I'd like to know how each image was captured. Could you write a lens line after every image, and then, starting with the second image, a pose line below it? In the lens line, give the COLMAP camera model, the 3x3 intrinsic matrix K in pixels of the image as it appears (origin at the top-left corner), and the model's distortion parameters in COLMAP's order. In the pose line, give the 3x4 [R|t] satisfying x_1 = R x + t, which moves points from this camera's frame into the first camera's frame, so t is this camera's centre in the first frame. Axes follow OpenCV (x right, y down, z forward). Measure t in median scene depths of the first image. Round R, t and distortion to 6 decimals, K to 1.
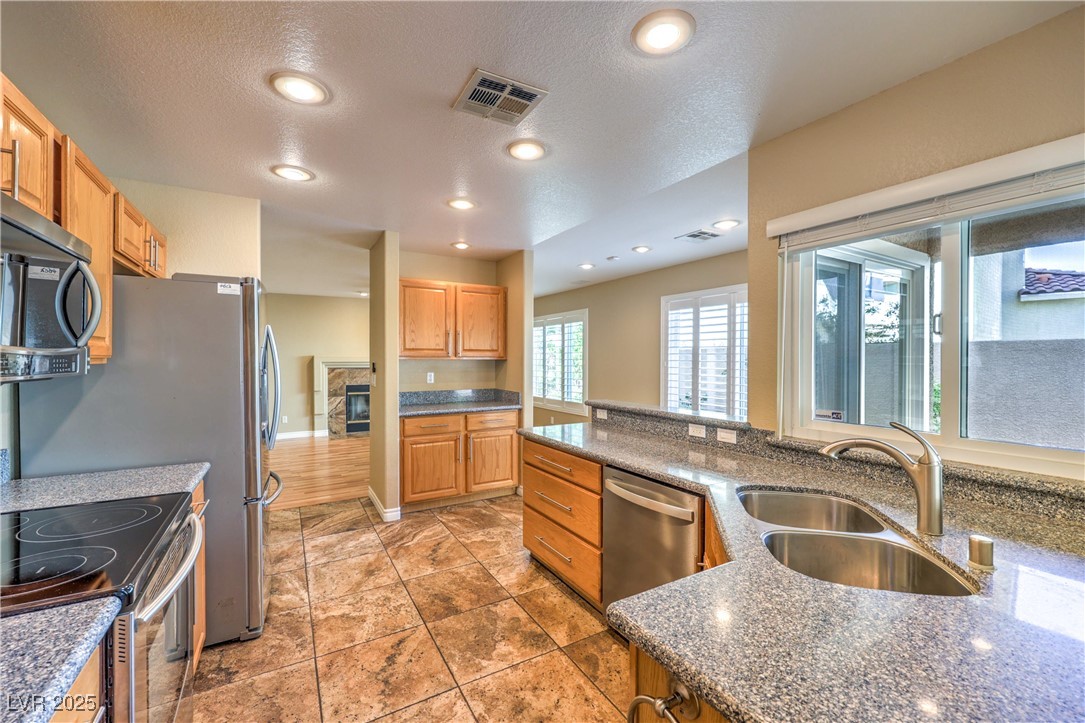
lens RADIAL K [[439.2, 0, 544.2], [0, 439.2, 363.0], [0, 0, 1]] dist [-0.003466, 0.000242]
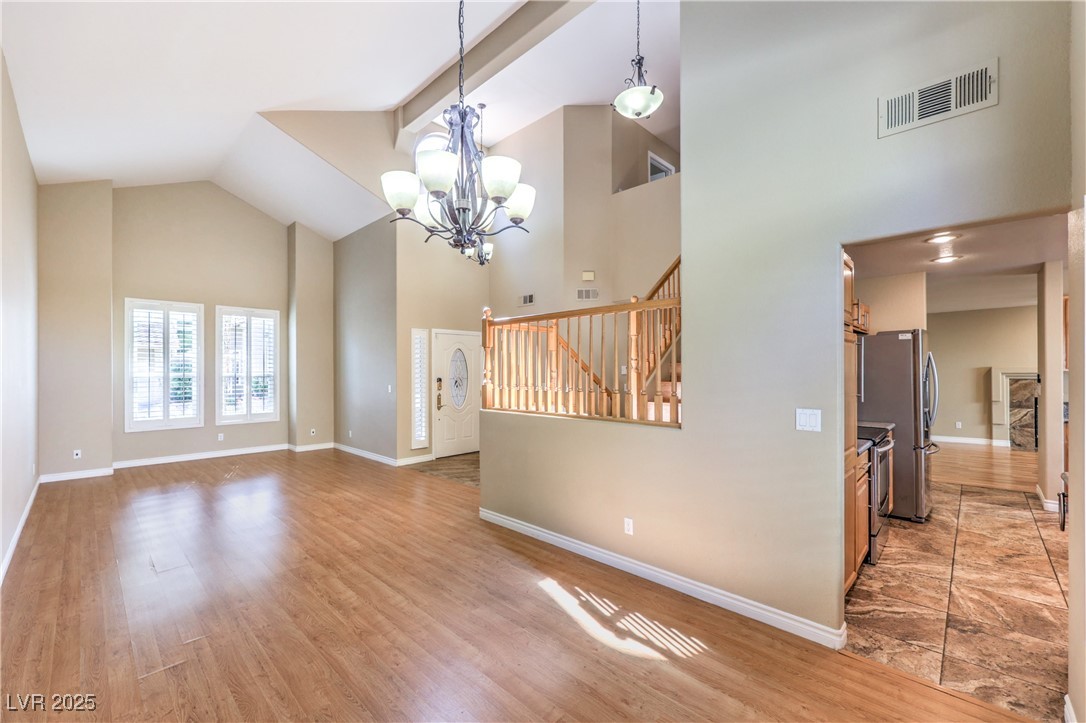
lens RADIAL K [[439.6, 0, 540.8], [0, 439.6, 372.1], [0, 0, 1]] dist [-0.003466, 0.000242]
pose [[0.251042, -0.002524, -0.967973, 0.471965], [-0.000387, 0.999996, -0.002708, -0.002799], [0.967976, 0.001054, 0.251040, -0.654715]]
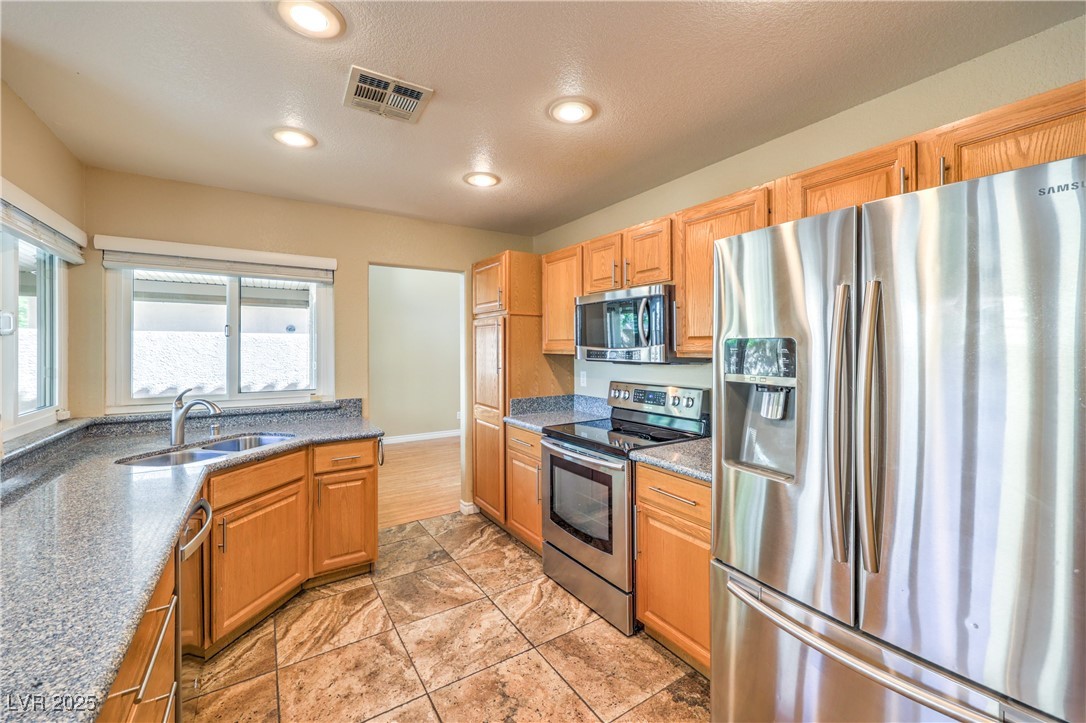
lens RADIAL K [[439.6, 0, 554.0], [0, 439.6, 346.6], [0, 0, 1]] dist [-0.003466, 0.000242]
pose [[-0.998524, -0.000343, -0.054317, -0.230176], [-0.000990, 0.999929, 0.011878, -0.021004], [0.054310, 0.011914, -0.998453, 1.076275]]
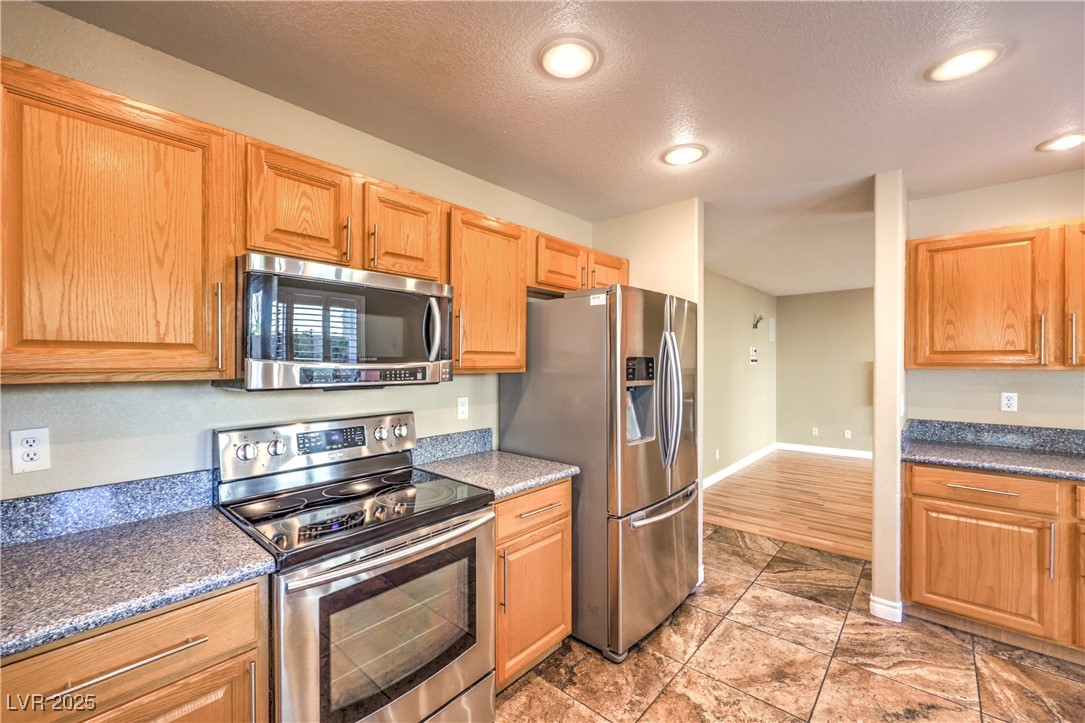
lens RADIAL K [[439.2, 0, 543.6], [0, 439.2, 367.3], [0, 0, 1]] dist [-0.003466, 0.000242]
pose [[0.304217, 0.008282, -0.952567, 0.125642], [-0.009629, 0.999938, 0.005619, -0.010692], [0.952554, 0.007463, 0.304278, 0.357084]]
